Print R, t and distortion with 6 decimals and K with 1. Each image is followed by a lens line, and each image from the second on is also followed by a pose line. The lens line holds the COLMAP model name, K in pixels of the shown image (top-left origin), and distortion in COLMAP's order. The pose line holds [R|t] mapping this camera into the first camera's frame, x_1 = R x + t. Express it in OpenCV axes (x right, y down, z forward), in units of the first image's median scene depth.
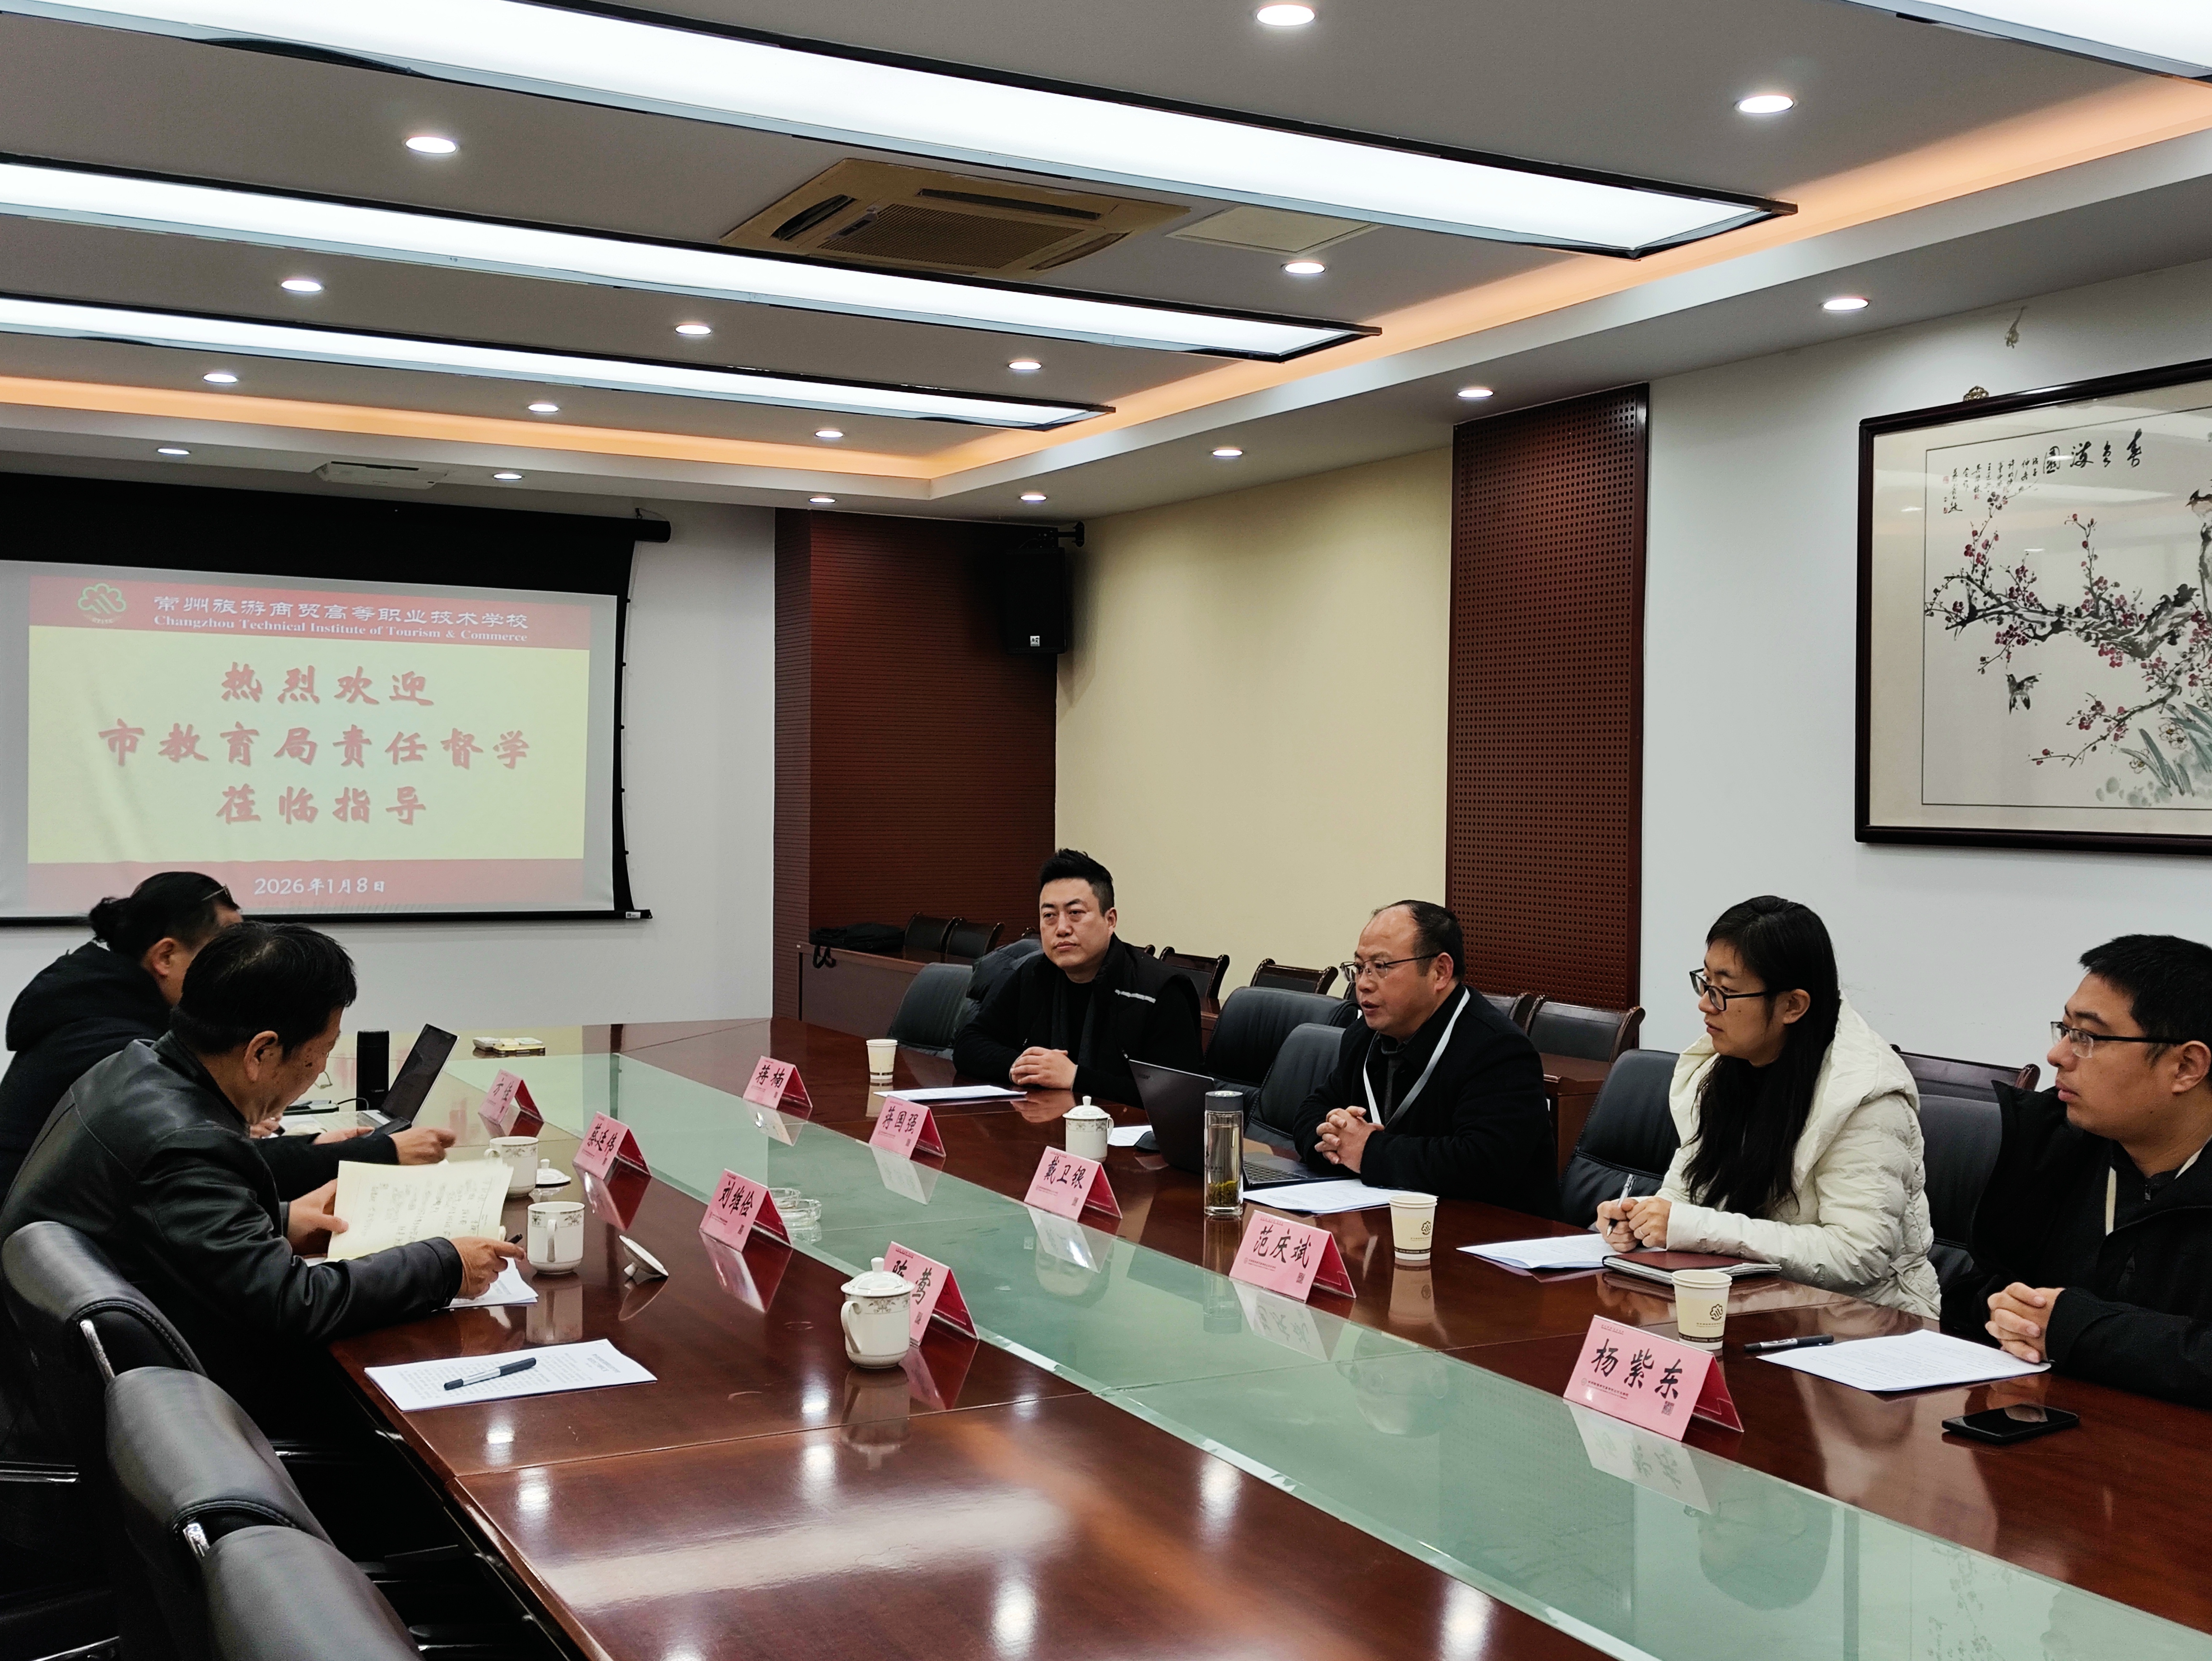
lens RADIAL K [[2366.7, 0, 1119.5], [0, 2366.7, 826.2], [0, 0, 1]] dist [0.064212, 0.000000]
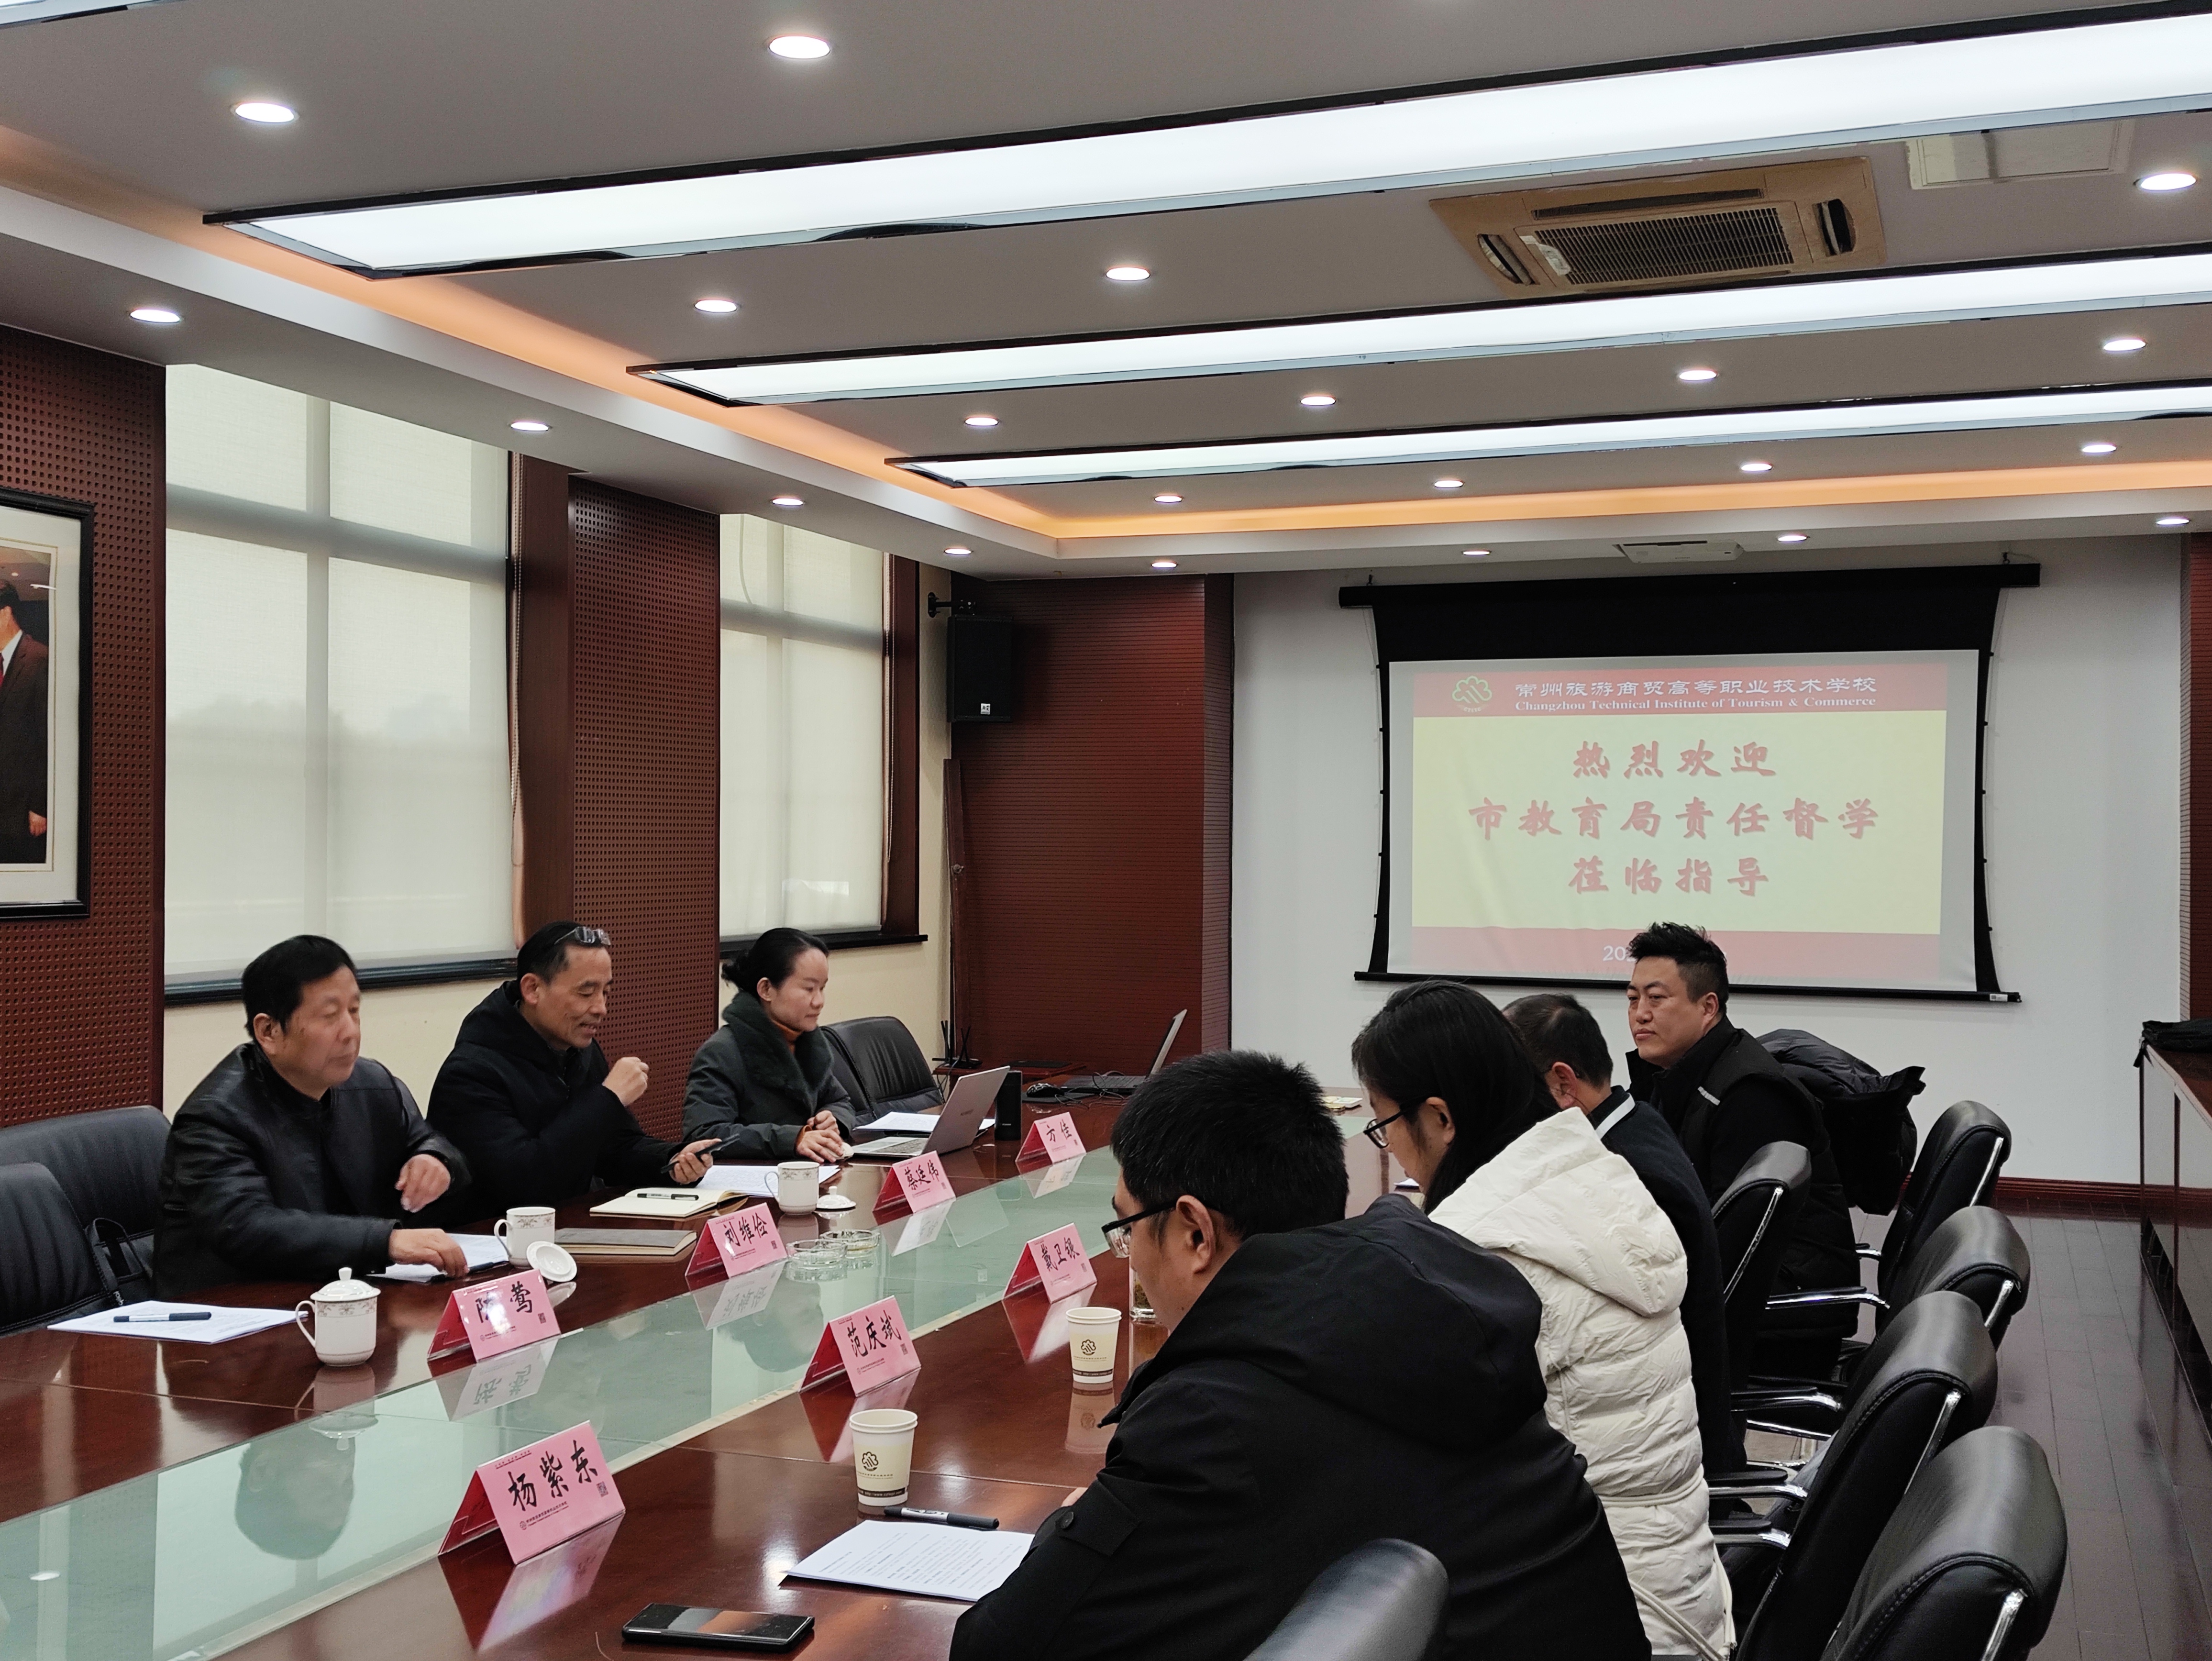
lens RADIAL K [[2354.1, 0, 1110.2], [0, 2354.1, 836.7], [0, 0, 1]] dist [0.077939, 0.000000]
pose [[0.660032, -0.010558, -0.751164, 0.350835], [-0.009915, 0.999692, -0.022763, -0.000252], [0.751172, 0.022472, 0.659723, 0.188465]]
